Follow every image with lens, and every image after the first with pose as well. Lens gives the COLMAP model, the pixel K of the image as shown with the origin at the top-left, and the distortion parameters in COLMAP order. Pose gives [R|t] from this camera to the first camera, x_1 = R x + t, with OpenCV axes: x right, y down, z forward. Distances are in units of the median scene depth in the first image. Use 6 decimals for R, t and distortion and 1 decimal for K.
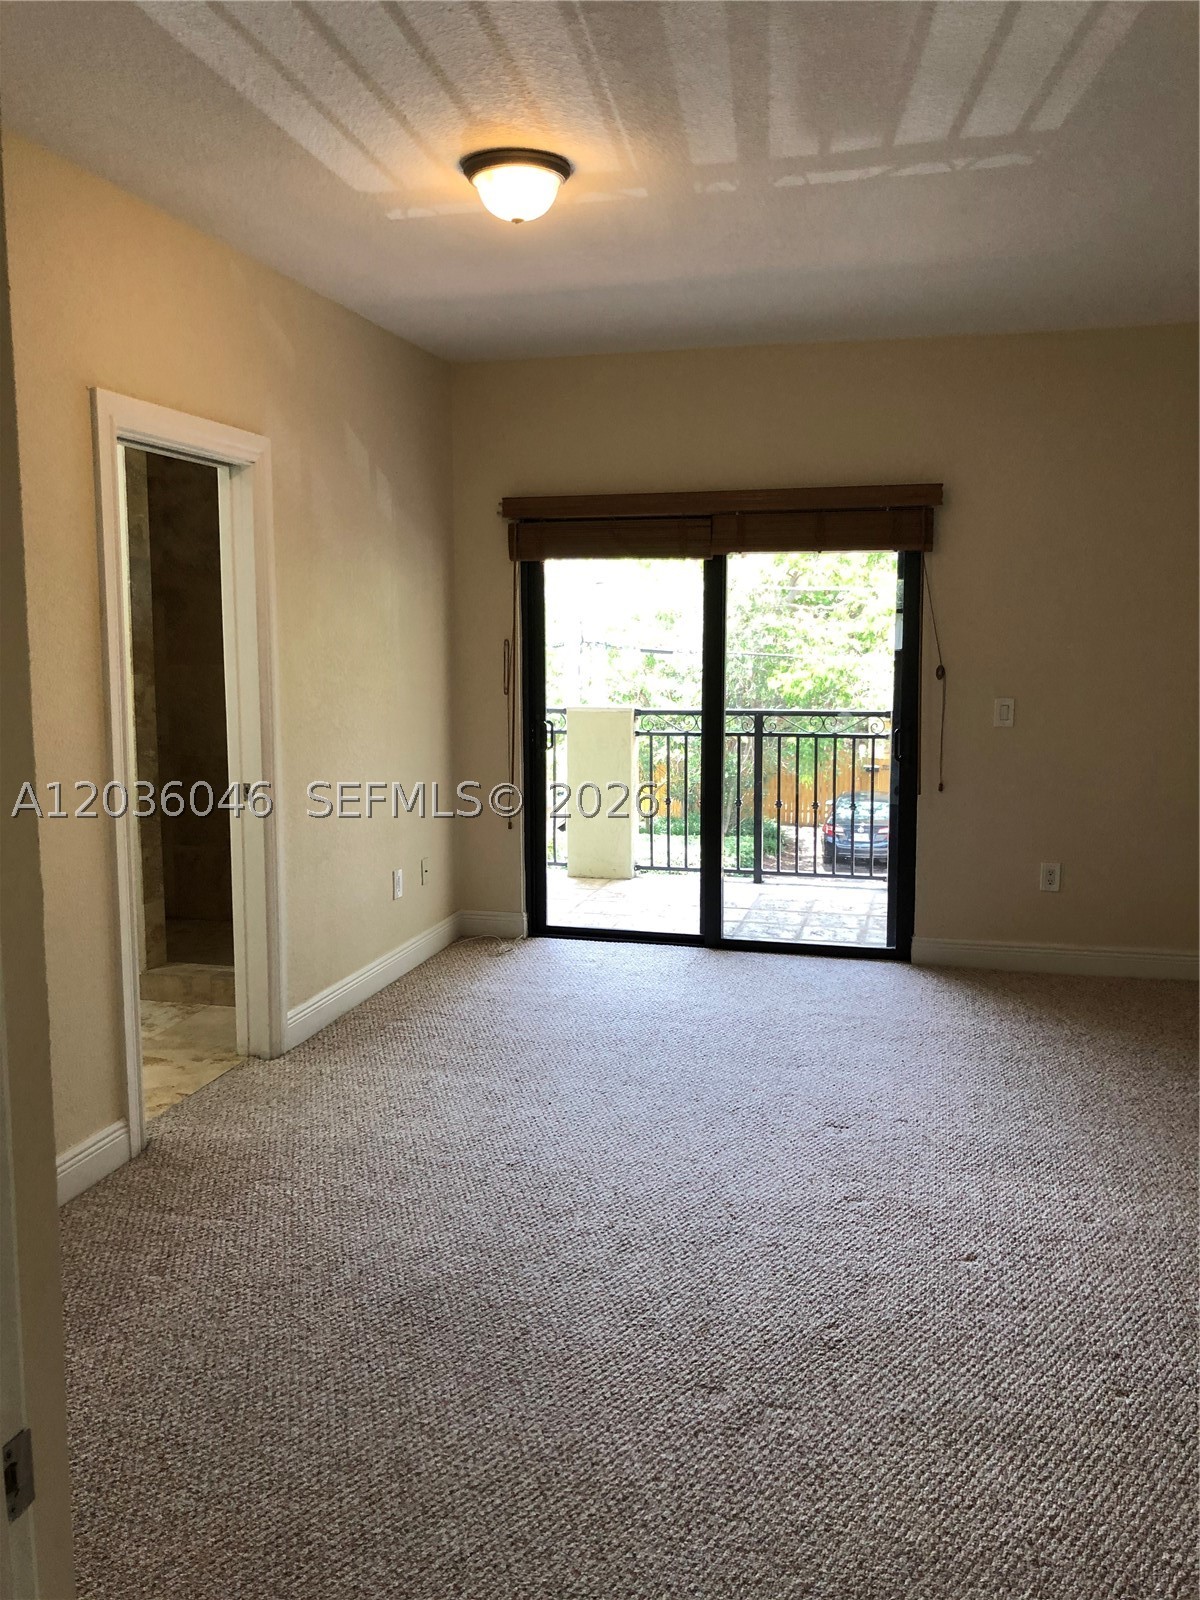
lens RADIAL K [[1319.1, 0, 592.0], [0, 1319.1, 784.1], [0, 0, 1]] dist [0.031002, -0.046009]
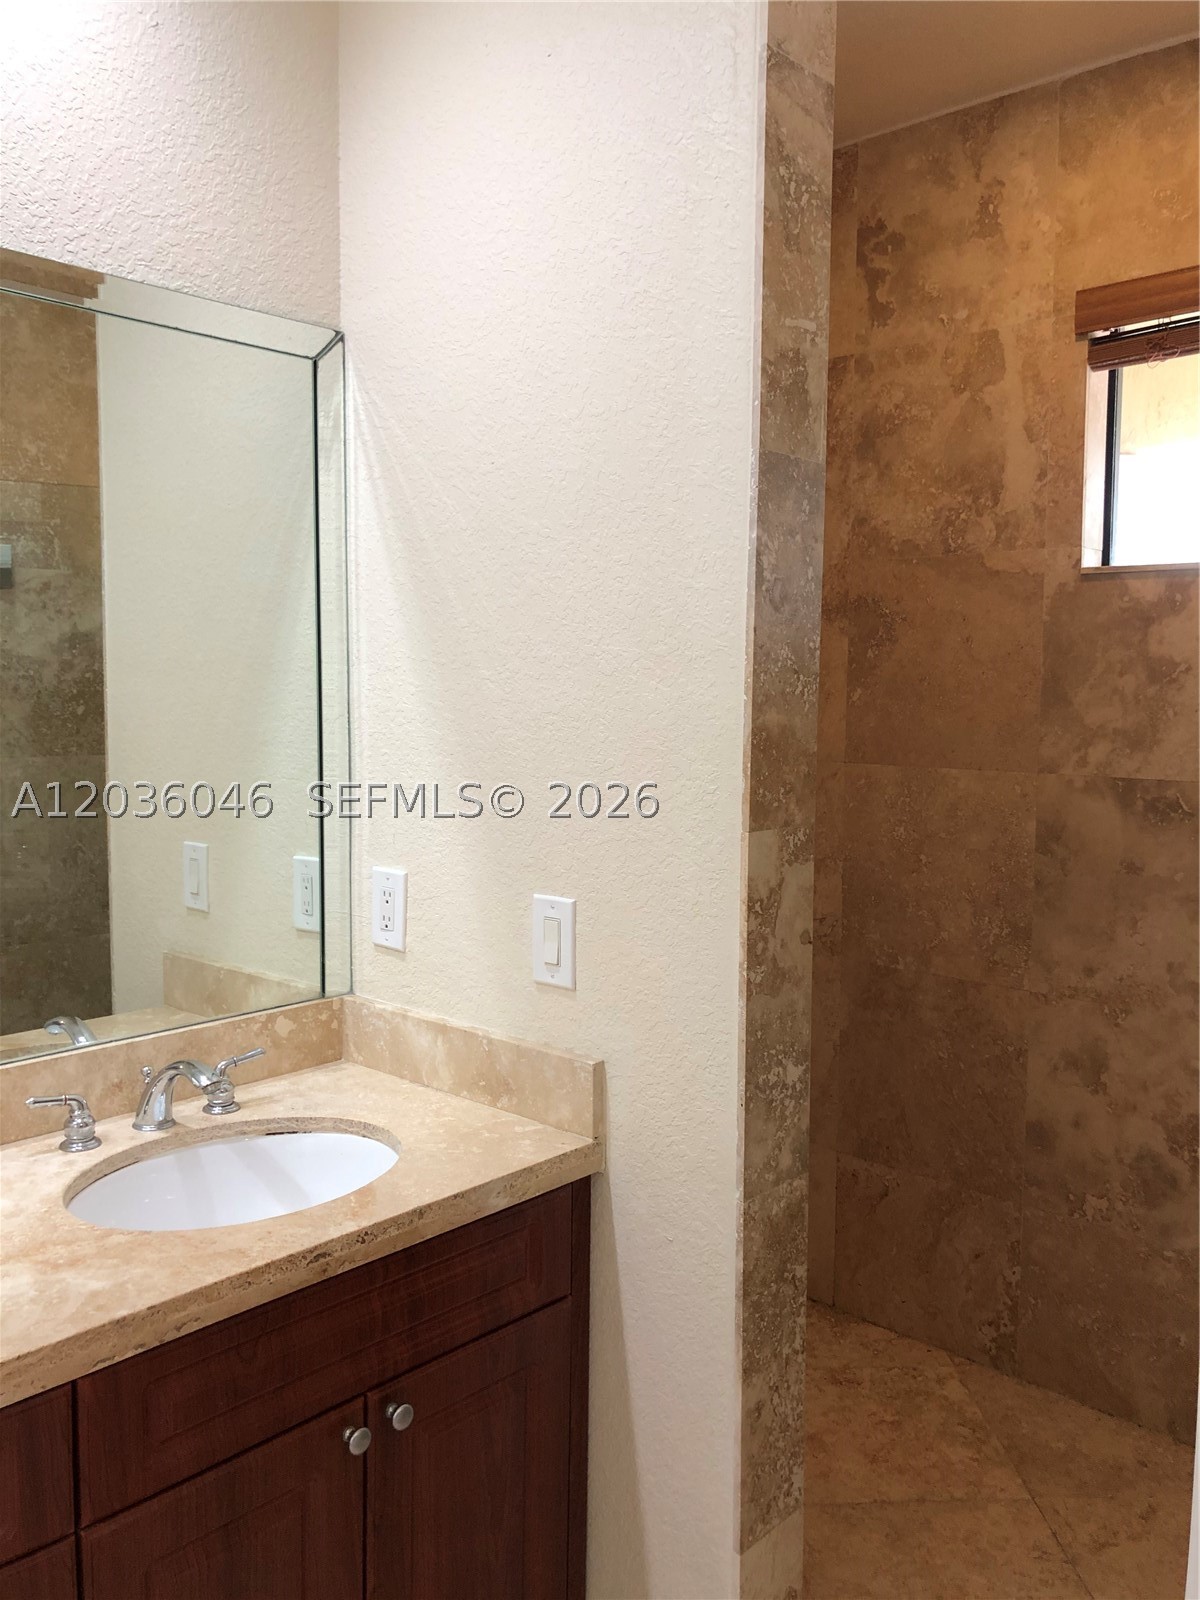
lens RADIAL K [[1319.1, 0, 592.0], [0, 1319.1, 784.1], [0, 0, 1]] dist [0.031002, -0.046009]
pose [[0.881538, 0.043305, -0.470123, -0.228308], [-0.065419, 0.997383, -0.030796, -0.080206], [0.467559, 0.057903, 0.882063, 0.691151]]
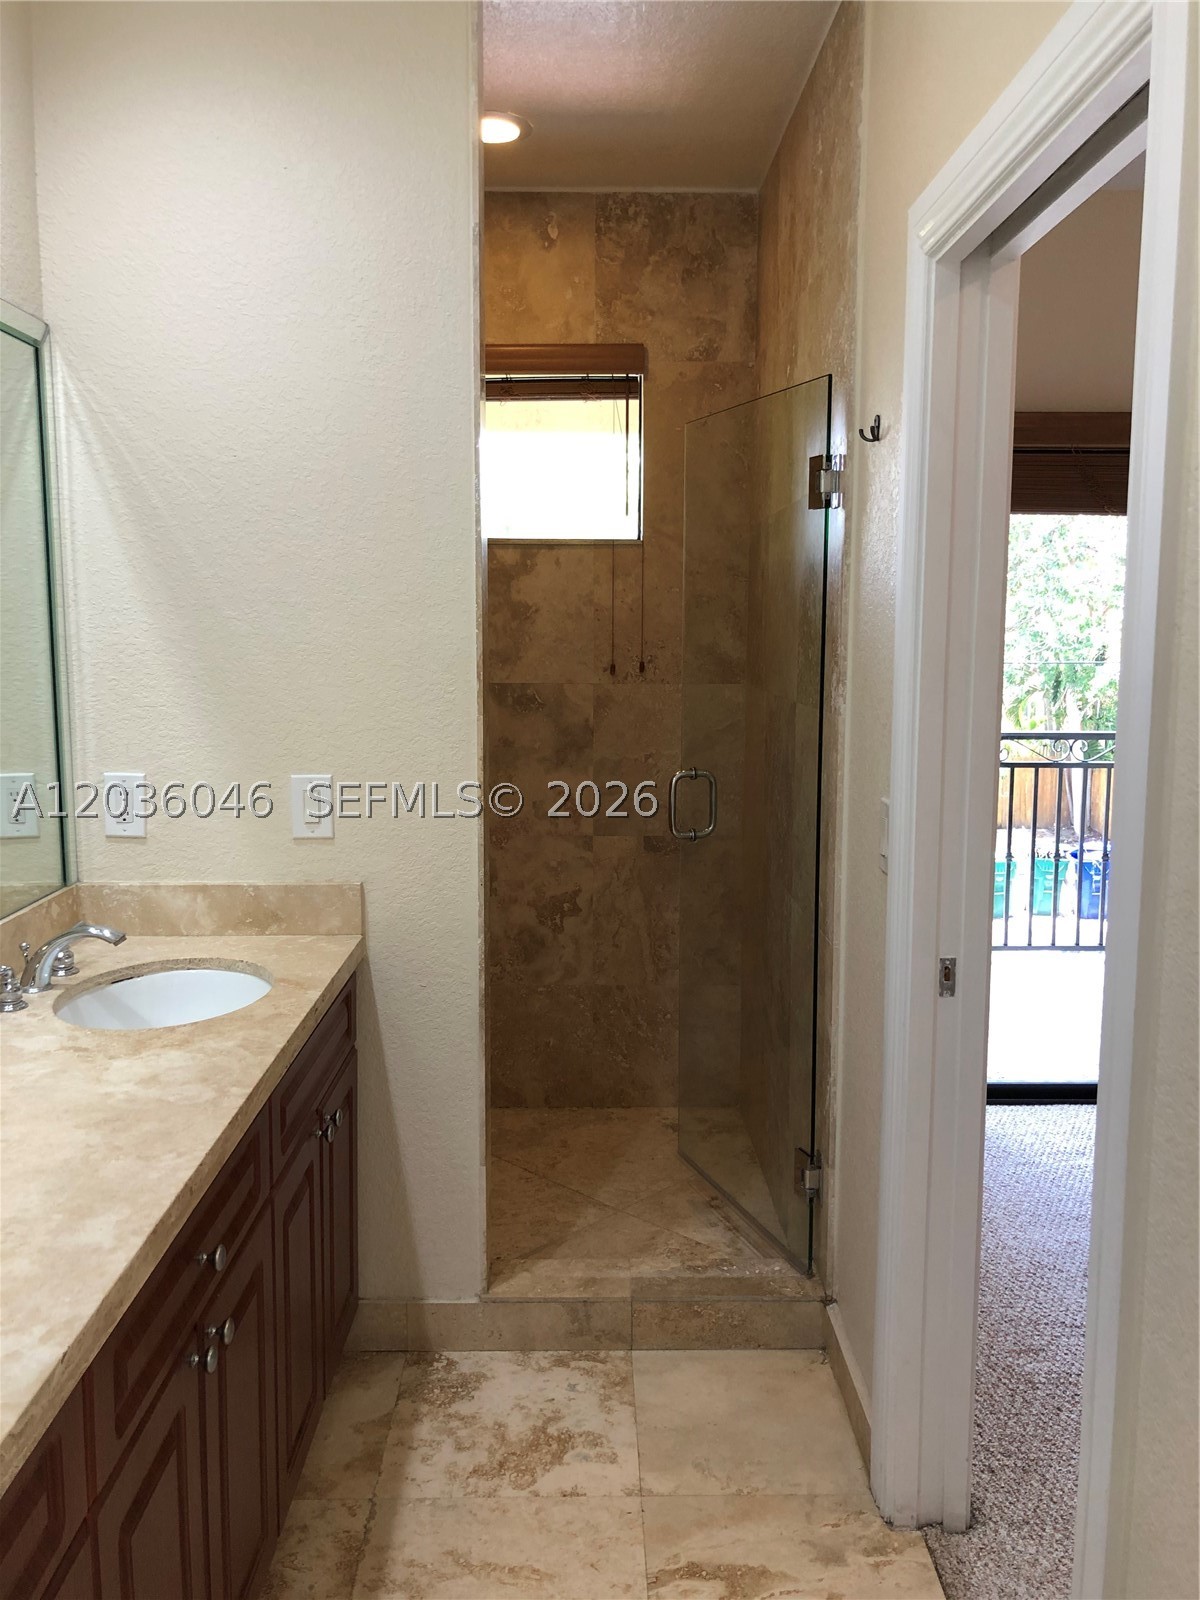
lens RADIAL K [[1319.1, 0, 592.0], [0, 1319.1, 784.1], [0, 0, 1]] dist [0.031002, -0.046009]
pose [[0.967288, -0.027243, 0.252213, -0.421694], [0.026603, 0.999628, 0.005950, -0.057430], [-0.252281, 0.000955, 0.967654, 0.494965]]
